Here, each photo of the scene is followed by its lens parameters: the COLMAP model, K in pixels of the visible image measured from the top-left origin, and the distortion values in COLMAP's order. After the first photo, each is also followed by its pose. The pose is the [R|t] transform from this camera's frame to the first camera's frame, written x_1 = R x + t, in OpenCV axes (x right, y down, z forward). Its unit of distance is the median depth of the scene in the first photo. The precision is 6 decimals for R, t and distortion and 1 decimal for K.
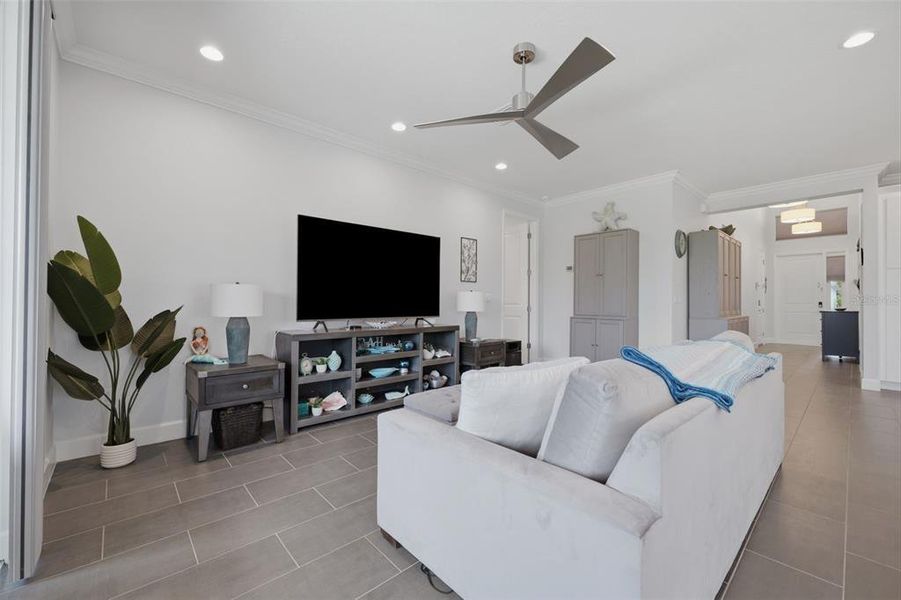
lens RADIAL K [[366.4, 0, 449.4], [0, 366.4, 301.7], [0, 0, 1]] dist [-0.000275, 0.000054]
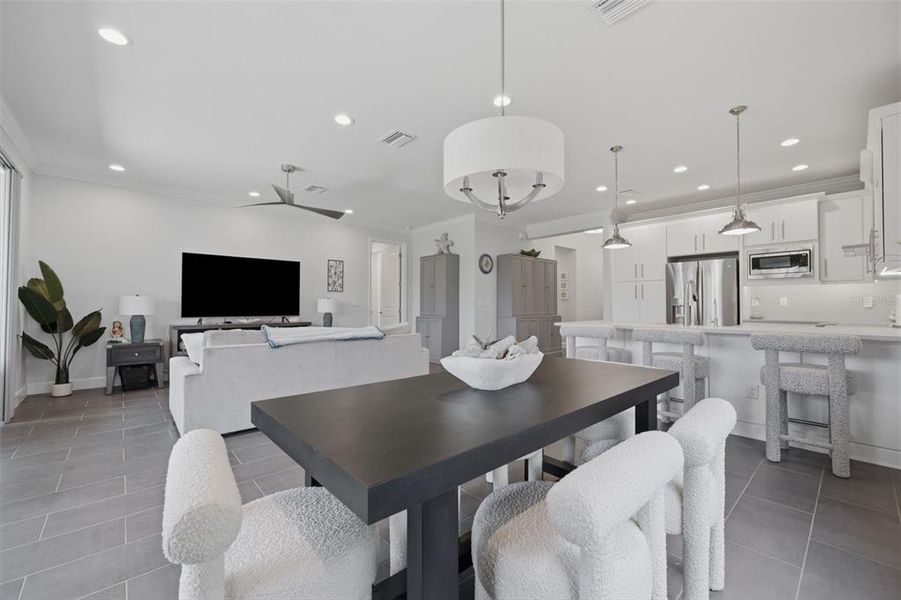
lens RADIAL K [[366.4, 0, 454.8], [0, 366.4, 300.0], [0, 0, 1]] dist [-0.000275, 0.000054]
pose [[0.999985, -0.001657, 0.005136, 0.910280], [0.001720, 0.999924, -0.012191, -0.005623], [-0.005116, 0.012200, 0.999912, -0.730453]]
